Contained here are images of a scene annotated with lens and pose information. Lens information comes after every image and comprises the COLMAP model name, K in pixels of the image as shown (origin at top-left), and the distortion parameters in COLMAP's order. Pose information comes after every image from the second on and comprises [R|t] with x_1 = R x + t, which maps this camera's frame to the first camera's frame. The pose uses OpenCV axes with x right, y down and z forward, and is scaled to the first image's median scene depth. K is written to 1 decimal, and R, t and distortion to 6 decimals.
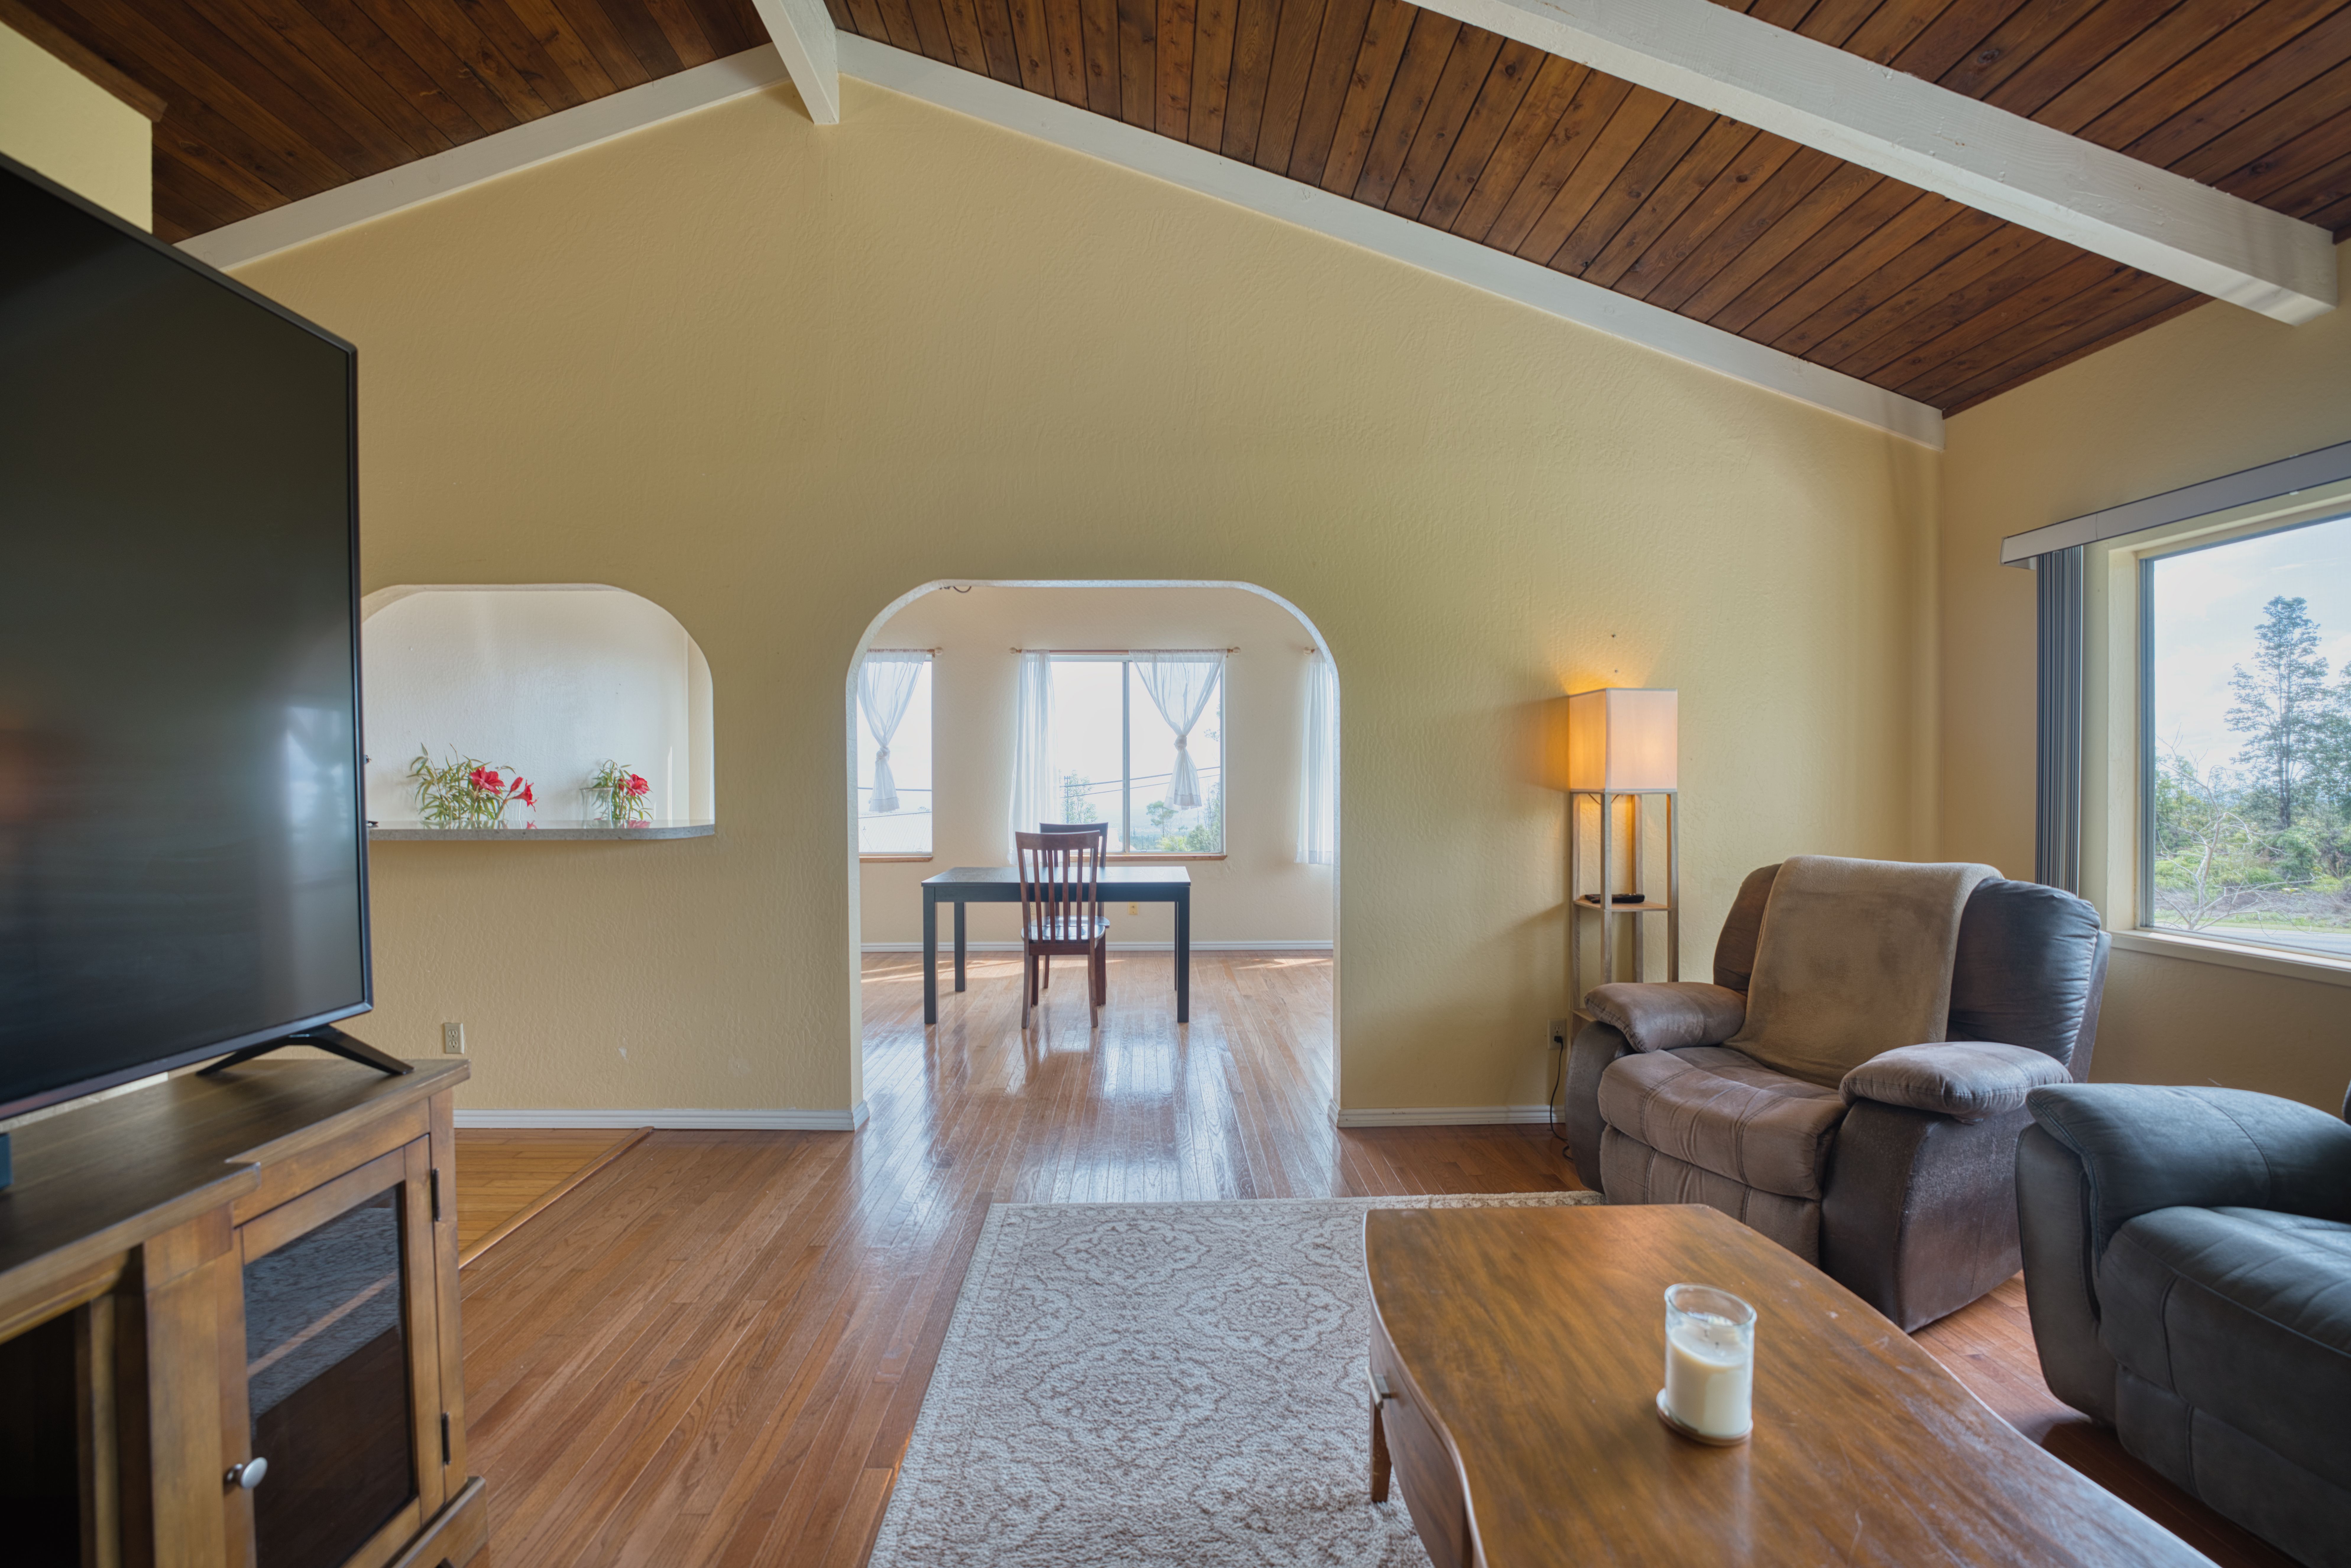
lens RADIAL K [[955.3, 0, 1163.9], [0, 955.3, 789.6], [0, 0, 1]] dist [-0.029824, 0.004060]
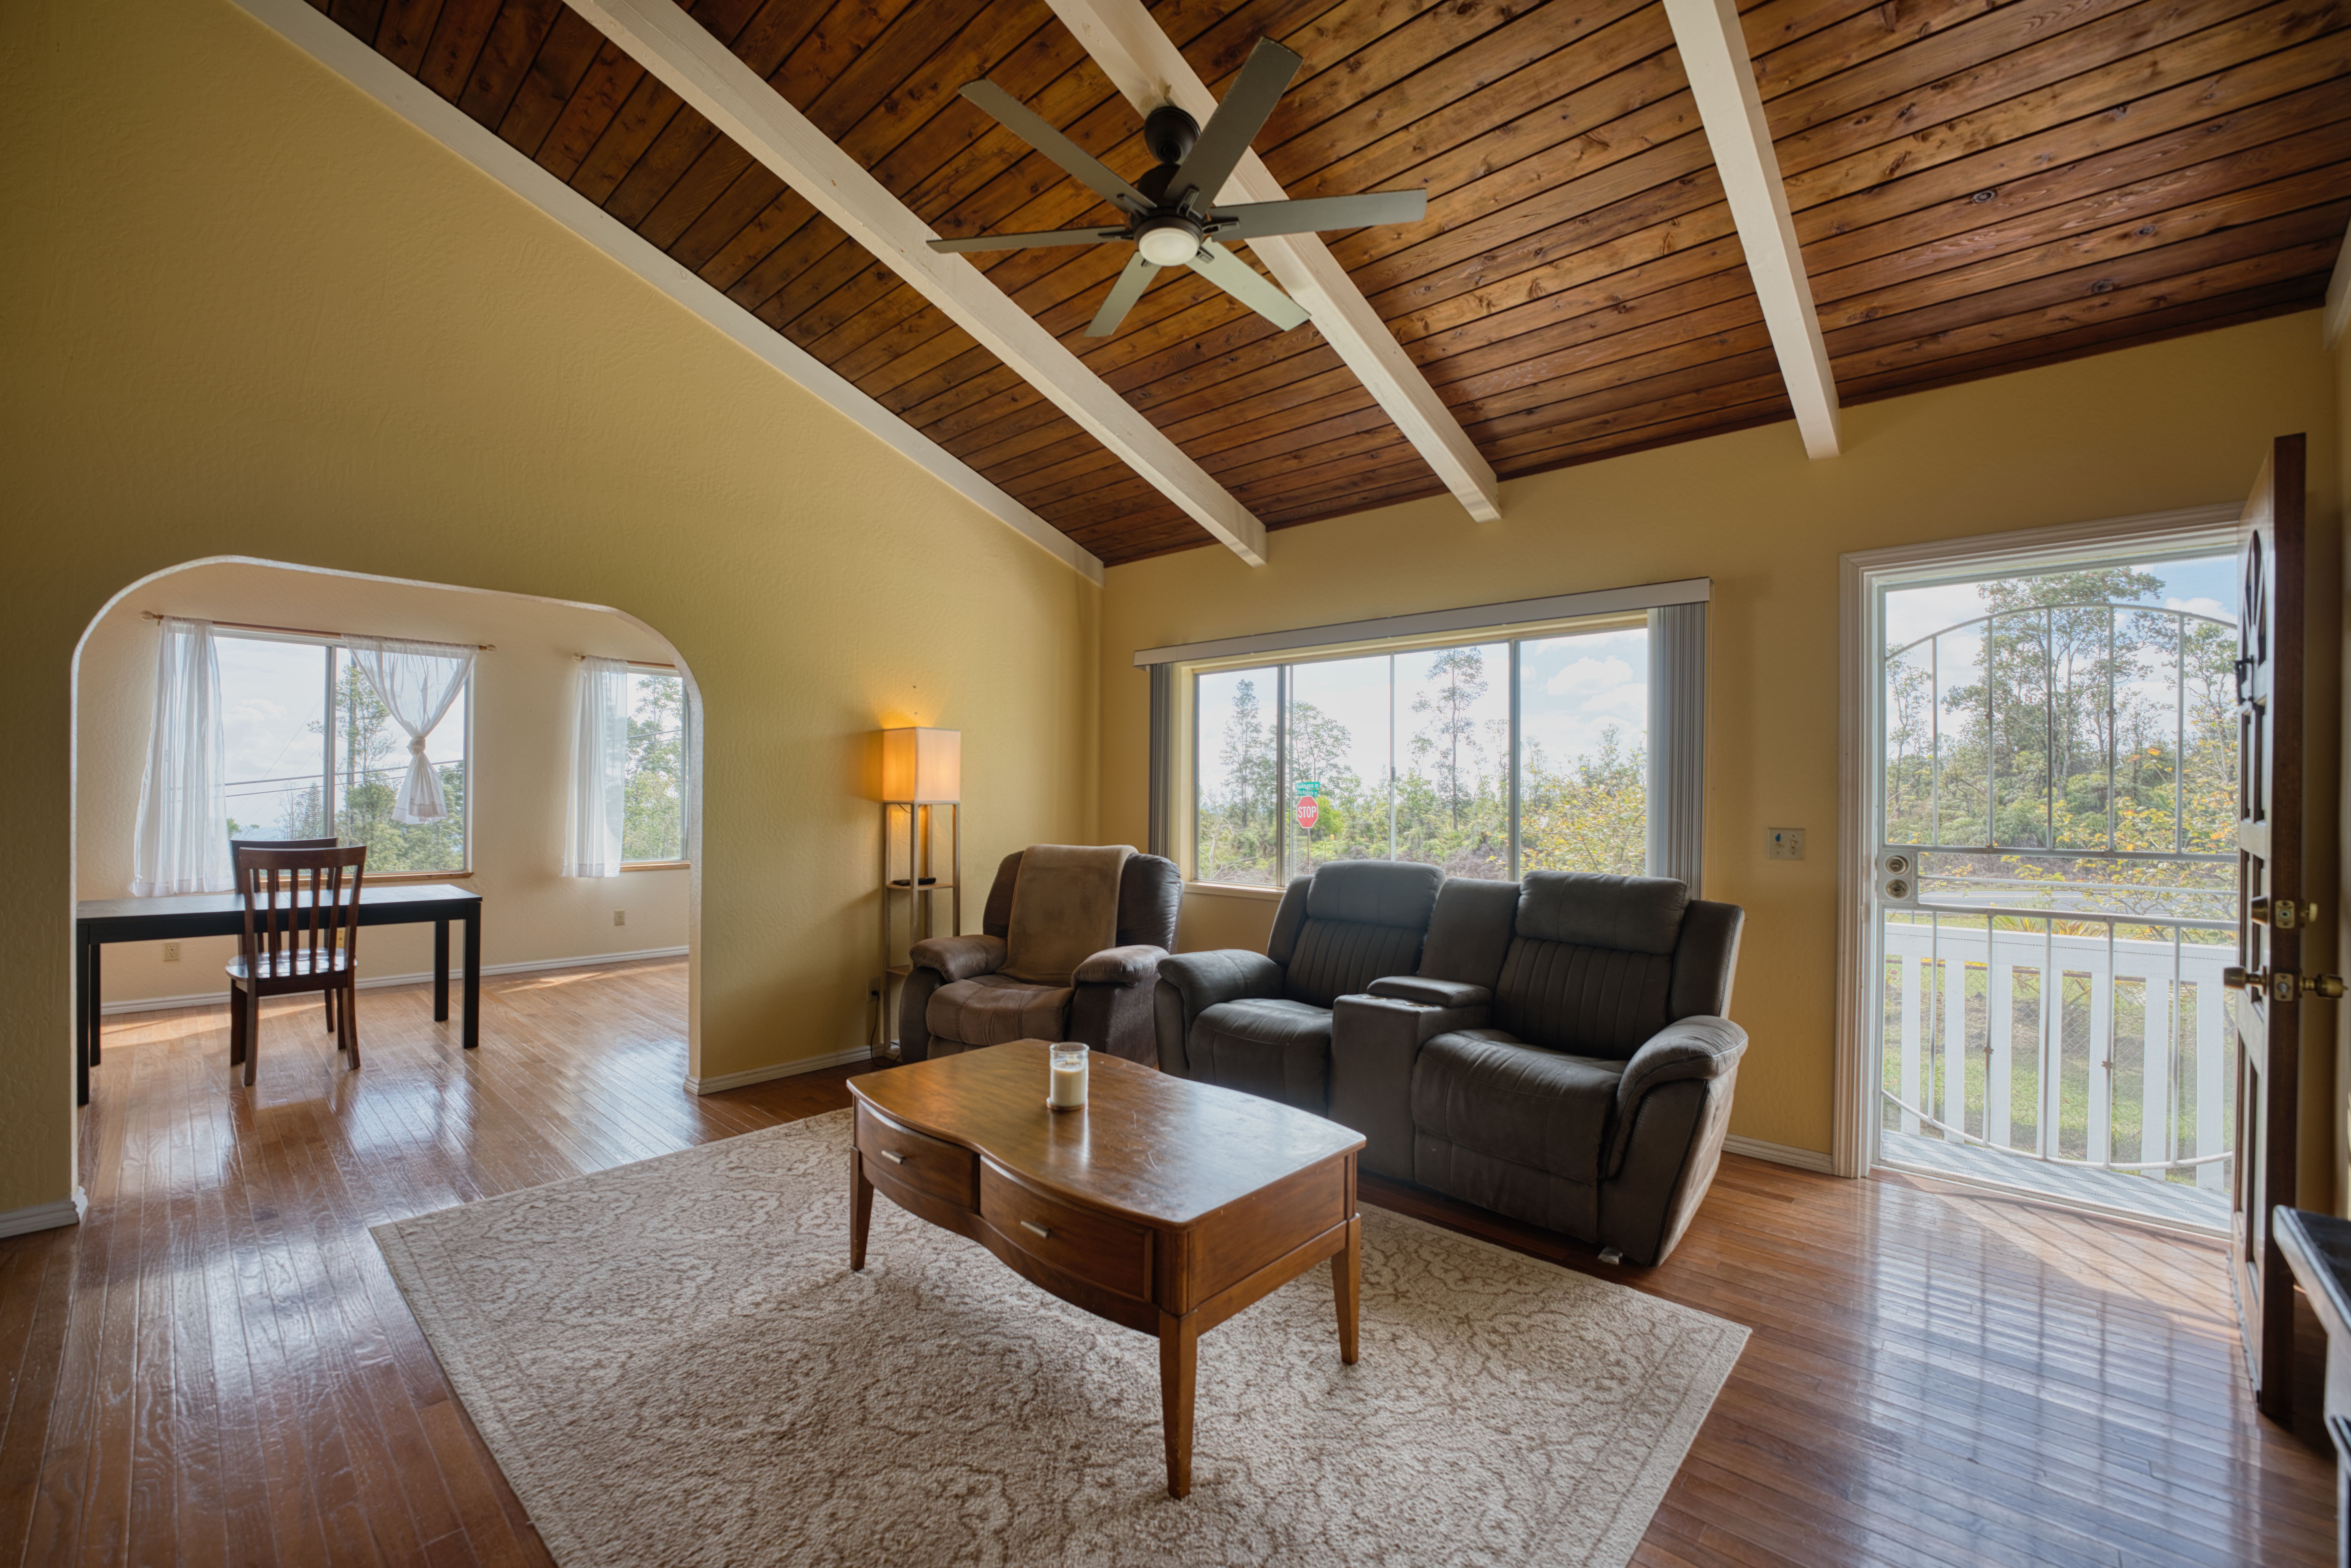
lens RADIAL K [[955.3, 0, 1160.6], [0, 955.3, 791.4], [0, 0, 1]] dist [-0.029824, 0.004060]
pose [[0.699776, 0.011576, 0.714268, -0.280785], [-0.002893, 0.999906, -0.013370, 0.003789], [-0.714356, 0.007290, 0.699744, -0.222242]]
